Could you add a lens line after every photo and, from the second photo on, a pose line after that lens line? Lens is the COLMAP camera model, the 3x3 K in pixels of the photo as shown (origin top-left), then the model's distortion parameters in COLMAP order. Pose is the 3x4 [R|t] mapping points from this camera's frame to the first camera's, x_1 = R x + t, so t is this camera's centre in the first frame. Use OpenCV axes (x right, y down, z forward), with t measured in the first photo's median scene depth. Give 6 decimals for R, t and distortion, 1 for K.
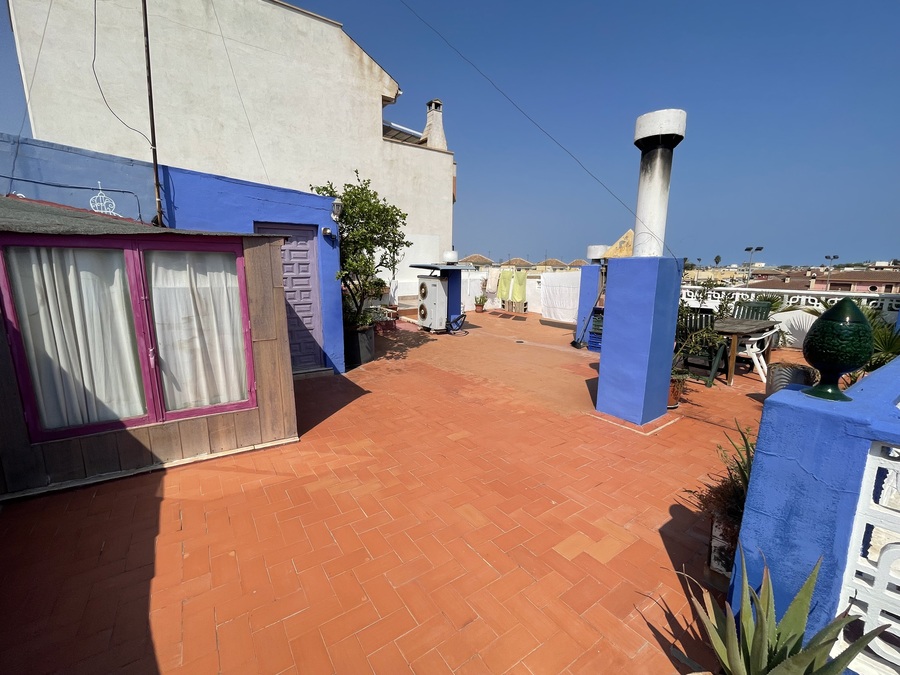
lens RADIAL K [[364.8, 0, 453.0], [0, 364.8, 338.6], [0, 0, 1]] dist [-0.002158, 0.000233]
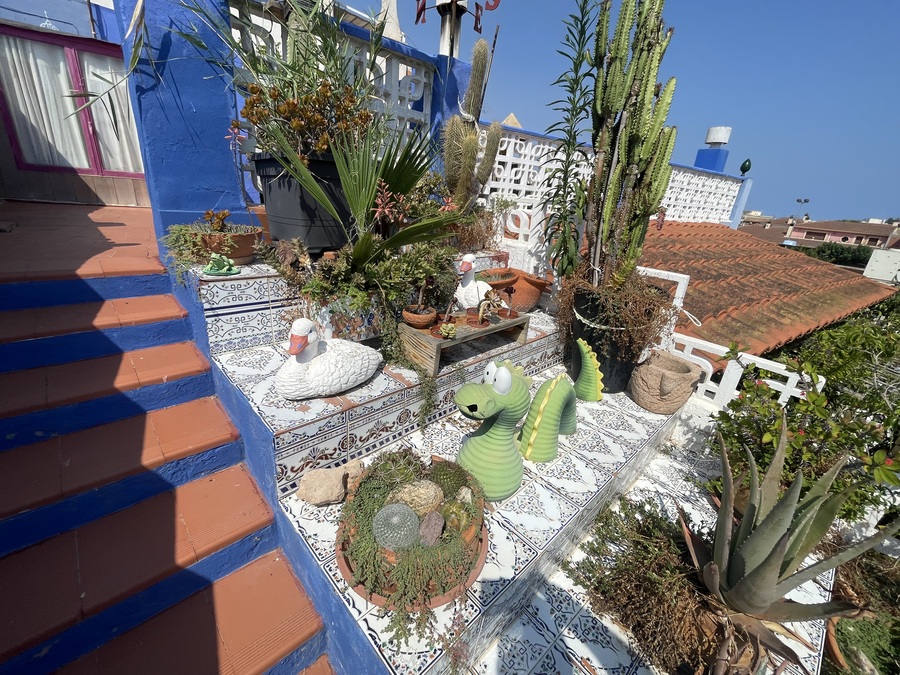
lens RADIAL K [[364.8, 0, 447.1], [0, 364.8, 333.2], [0, 0, 1]] dist [-0.002158, 0.000233]
pose [[0.997680, 0.062348, 0.027350, 0.737635], [-0.066056, 0.983737, 0.167027, 0.571038], [-0.016491, -0.168446, 0.985573, -0.739454]]
